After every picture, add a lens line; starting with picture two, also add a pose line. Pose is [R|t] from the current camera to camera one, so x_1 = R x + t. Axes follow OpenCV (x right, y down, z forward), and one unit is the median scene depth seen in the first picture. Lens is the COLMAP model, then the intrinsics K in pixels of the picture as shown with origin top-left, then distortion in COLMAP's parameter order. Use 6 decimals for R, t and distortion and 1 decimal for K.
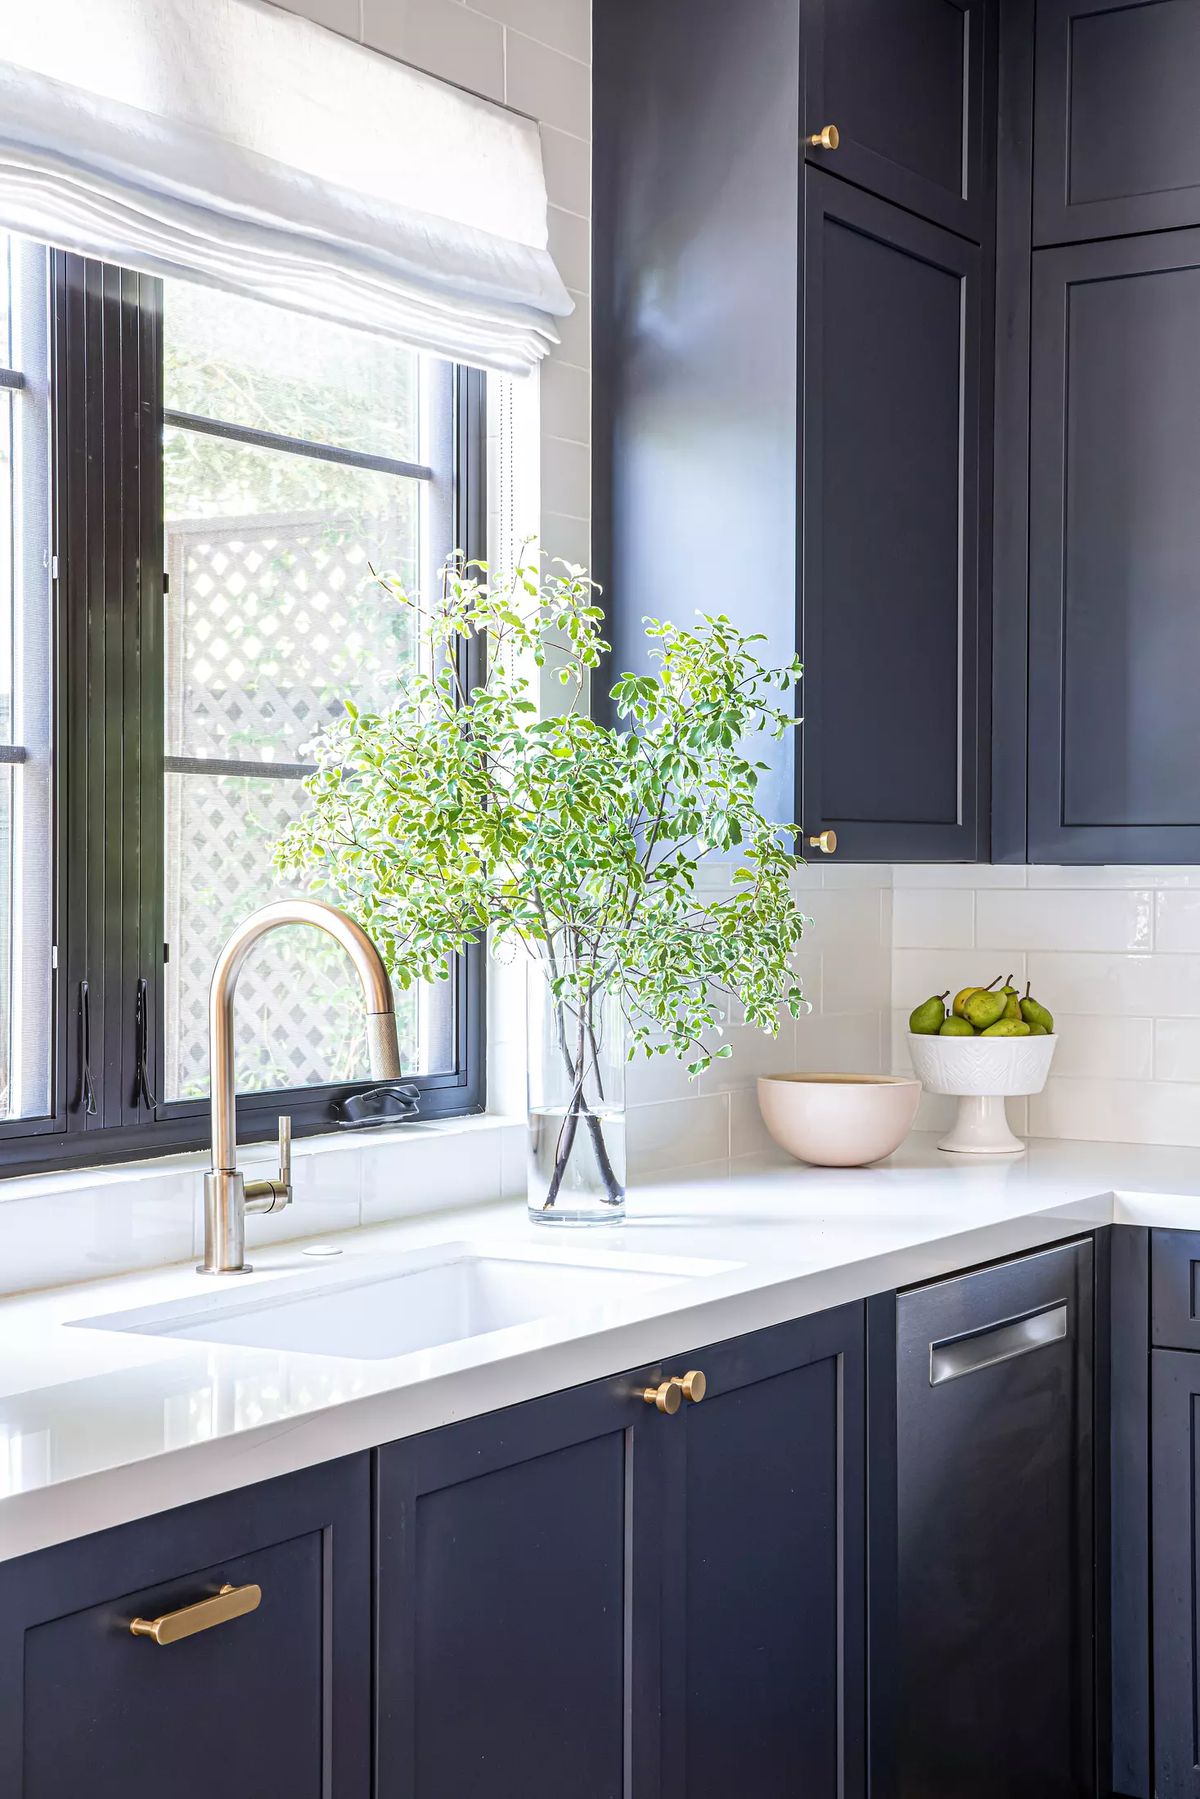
lens RADIAL K [[2696.4, 0, 591.1], [0, 2696.4, 898.9], [0, 0, 1]] dist [0.136041, 0.000000]
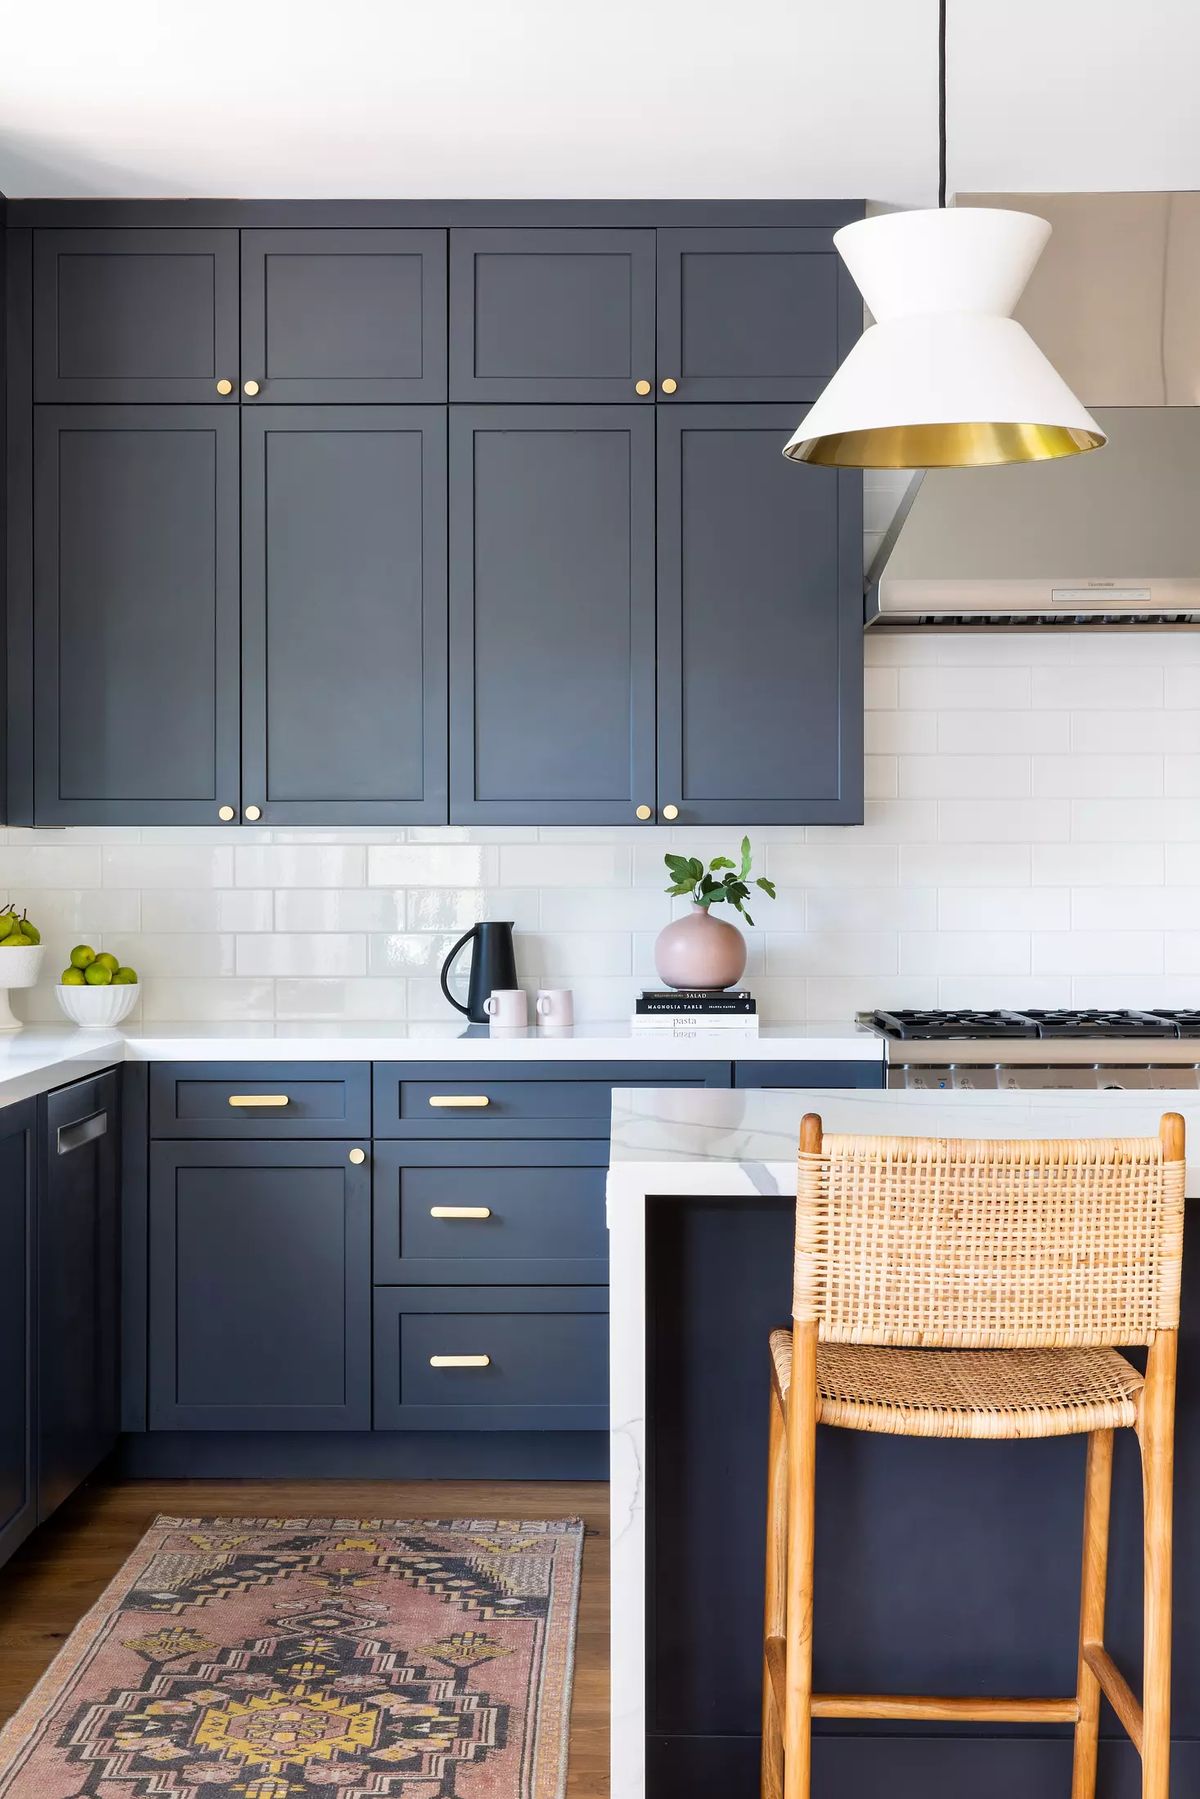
lens RADIAL K [[2486.6, 0, 602.4], [0, 2486.6, 889.9], [0, 0, 1]] dist [0.005493, 0.000000]
pose [[0.847293, -0.007465, 0.531074, -0.346579], [0.009648, 0.999953, -0.001337, 0.031376], [-0.531039, 0.006256, 0.847324, -0.346678]]
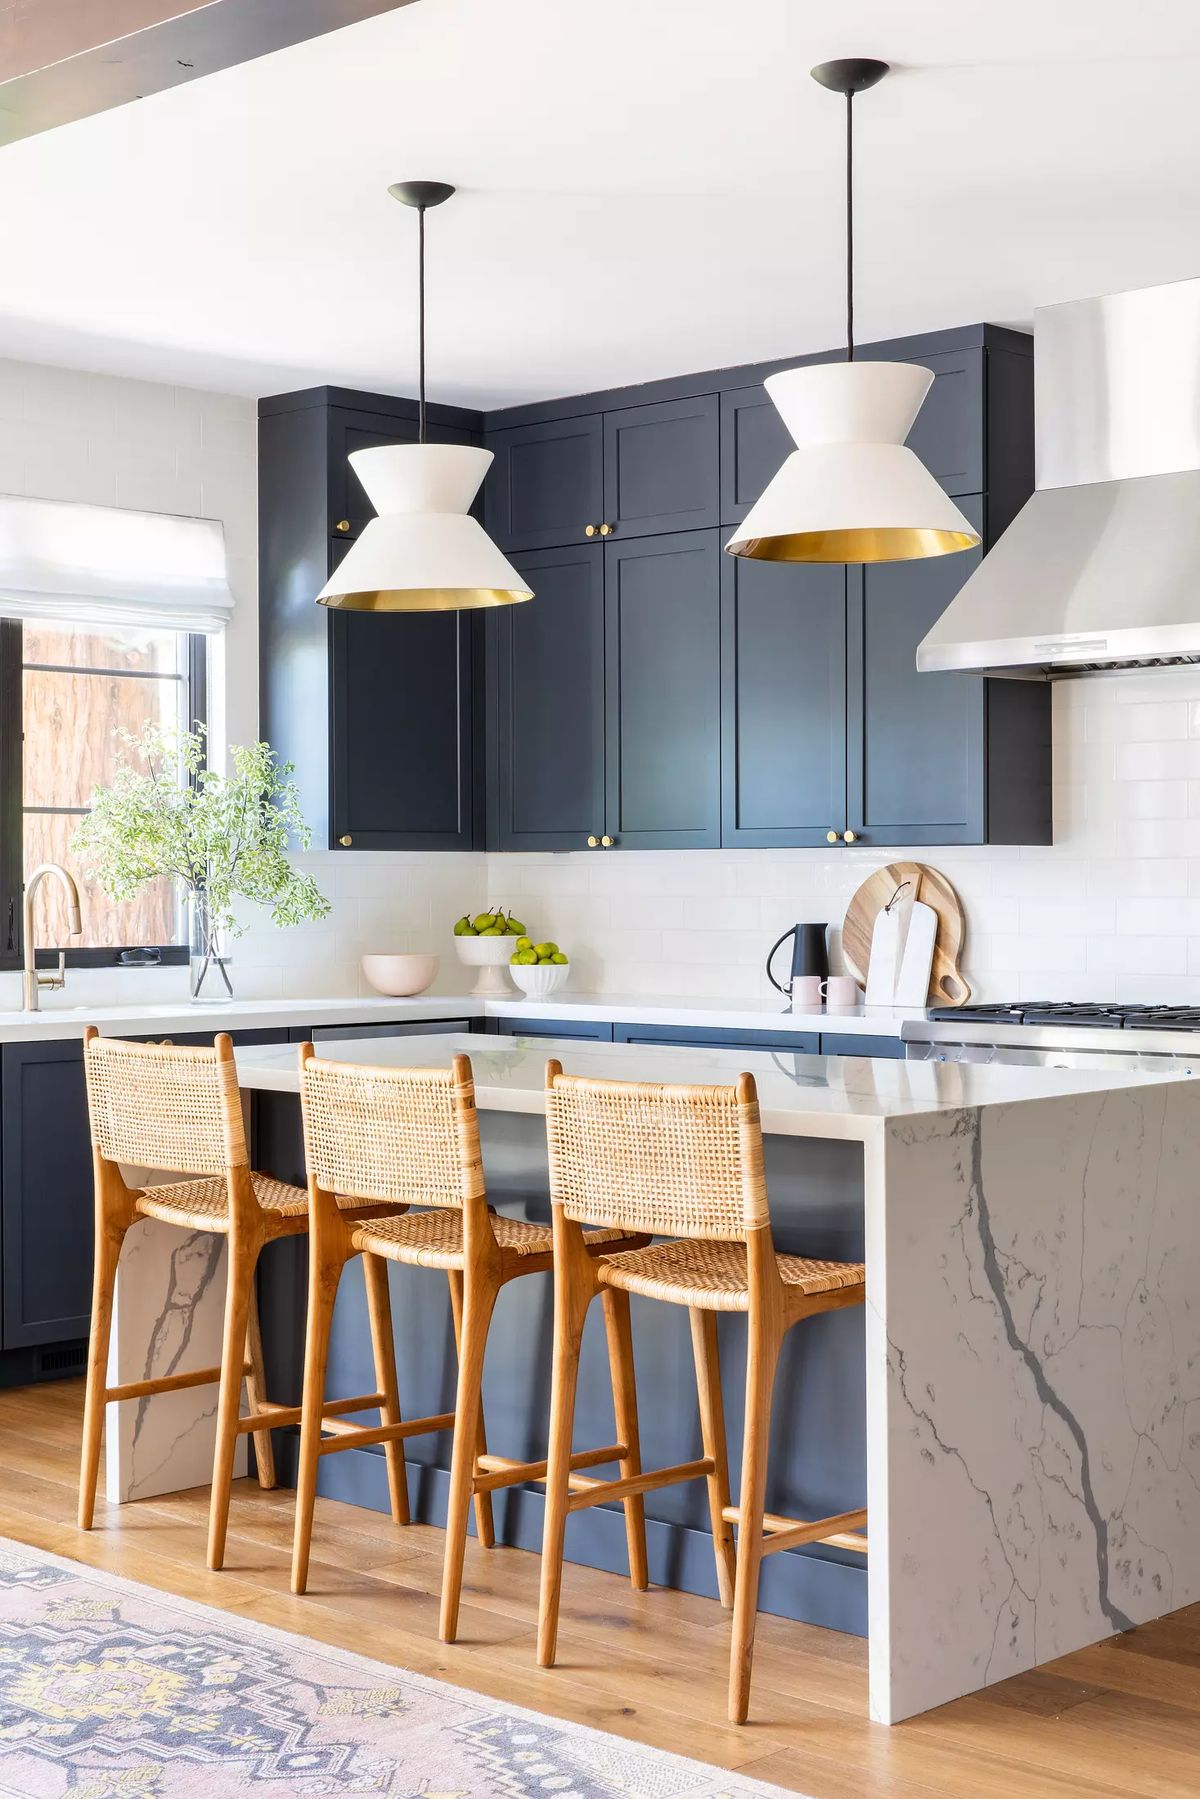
lens RADIAL K [[2599.7, 0, 597.3], [0, 2599.7, 907.1], [0, 0, 1]] dist [0.029876, 0.000000]
pose [[0.980637, -0.002704, -0.195815, 0.748291], [0.002369, 0.999995, -0.001947, 0.040154], [0.195820, 0.001445, 0.980639, -1.111601]]
